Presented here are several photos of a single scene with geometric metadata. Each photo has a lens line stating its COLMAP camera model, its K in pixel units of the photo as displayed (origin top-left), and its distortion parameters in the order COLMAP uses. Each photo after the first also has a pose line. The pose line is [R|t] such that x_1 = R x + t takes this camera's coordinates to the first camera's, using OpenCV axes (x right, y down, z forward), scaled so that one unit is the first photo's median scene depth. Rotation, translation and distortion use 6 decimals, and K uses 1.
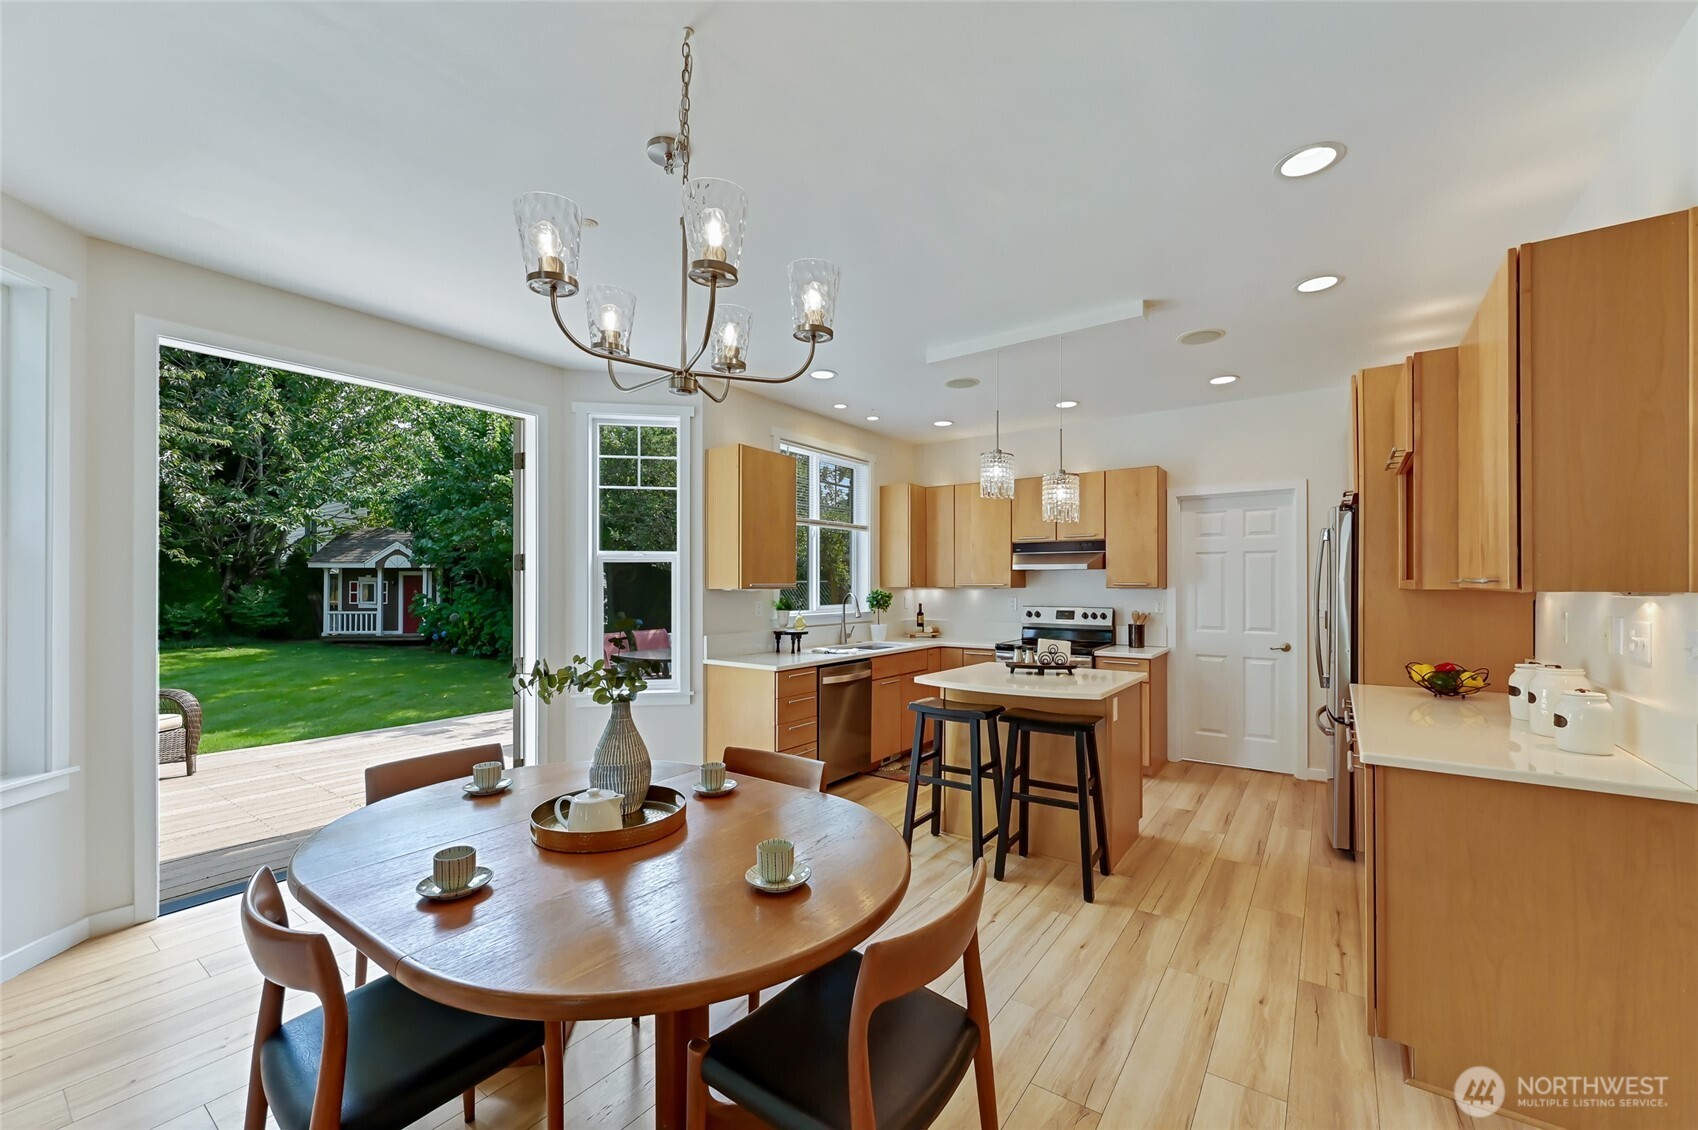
lens RADIAL K [[672.0, 0, 853.4], [0, 672.0, 580.9], [0, 0, 1]] dist [0.003900, 0.000126]
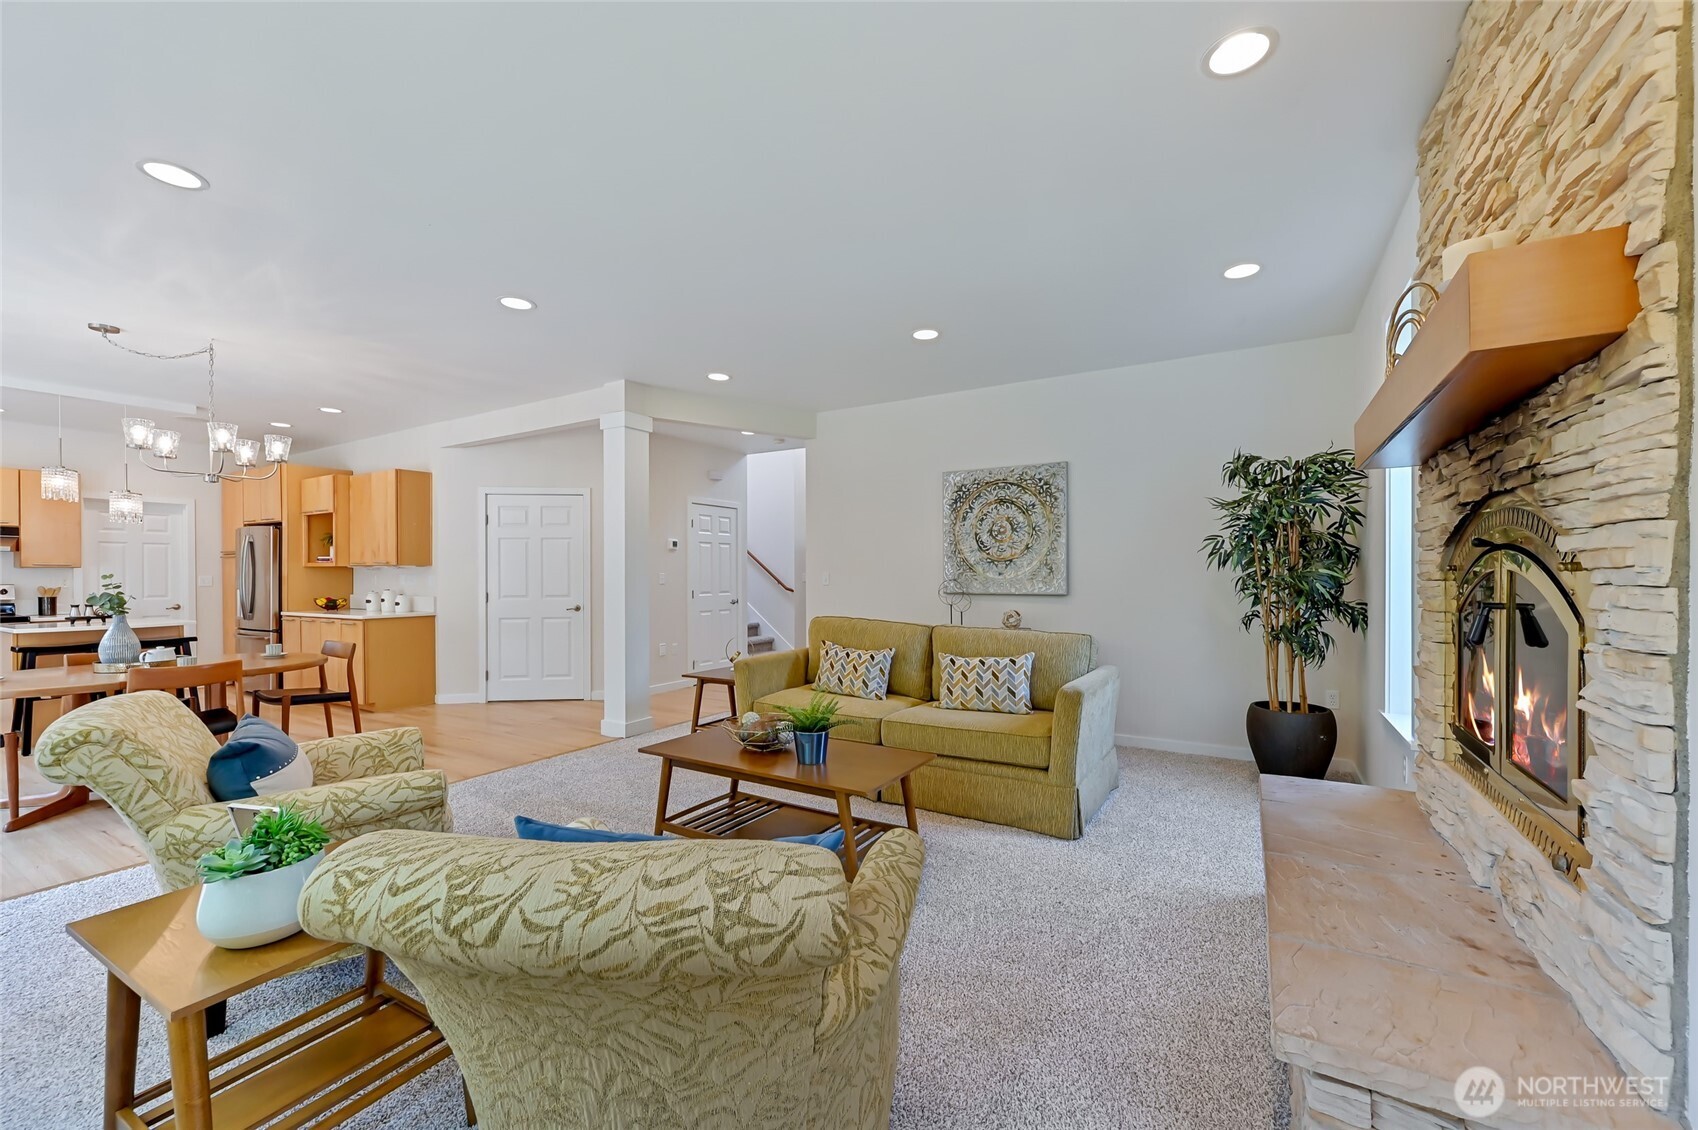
lens RADIAL K [[672.0, 0, 857.6], [0, 672.0, 568.1], [0, 0, 1]] dist [0.003900, 0.000126]
pose [[-0.104436, 0.011580, 0.994464, -0.948682], [0.005037, 0.999926, -0.011115, 0.031092], [-0.994519, 0.003848, -0.104487, -0.358890]]
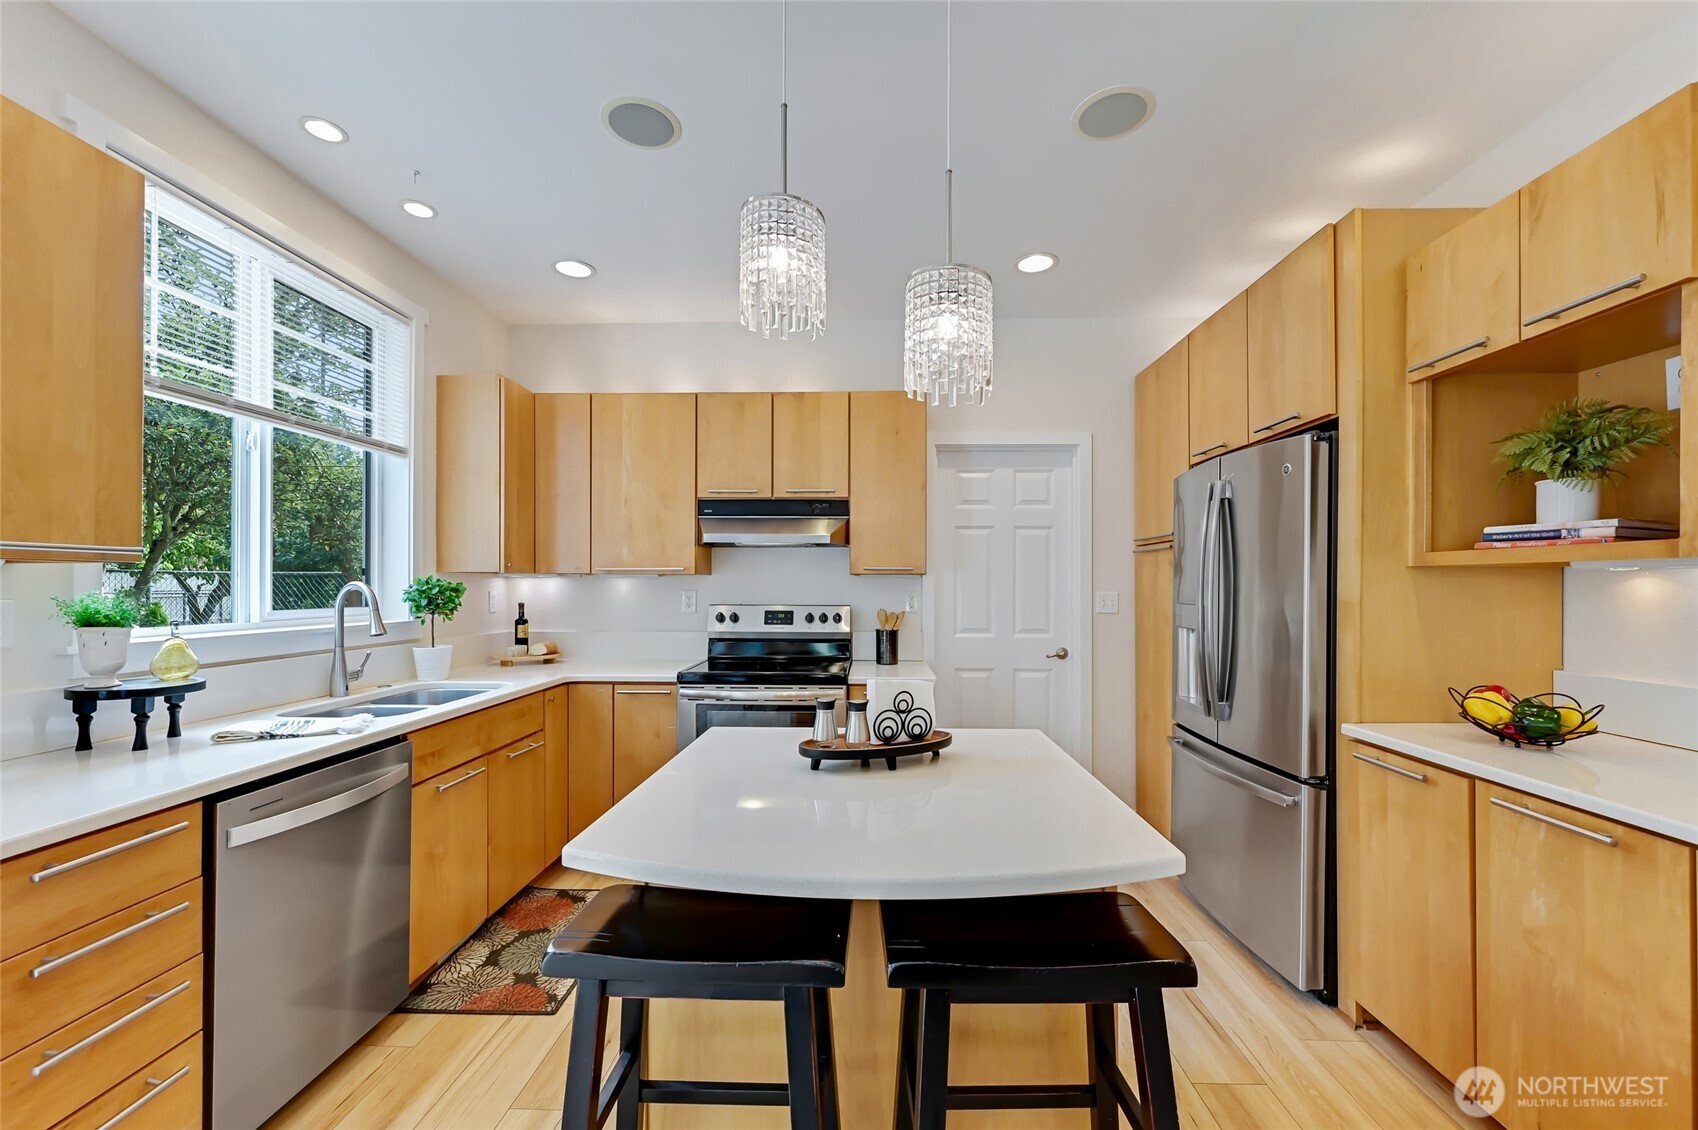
lens RADIAL K [[672.0, 0, 850.2], [0, 672.0, 585.3], [0, 0, 1]] dist [0.003900, 0.000126]
pose [[0.832344, 0.000690, 0.554260, 0.019949], [-0.005475, 0.999961, 0.006976, 0.015572], [-0.554233, -0.008841, 0.832315, 0.442287]]
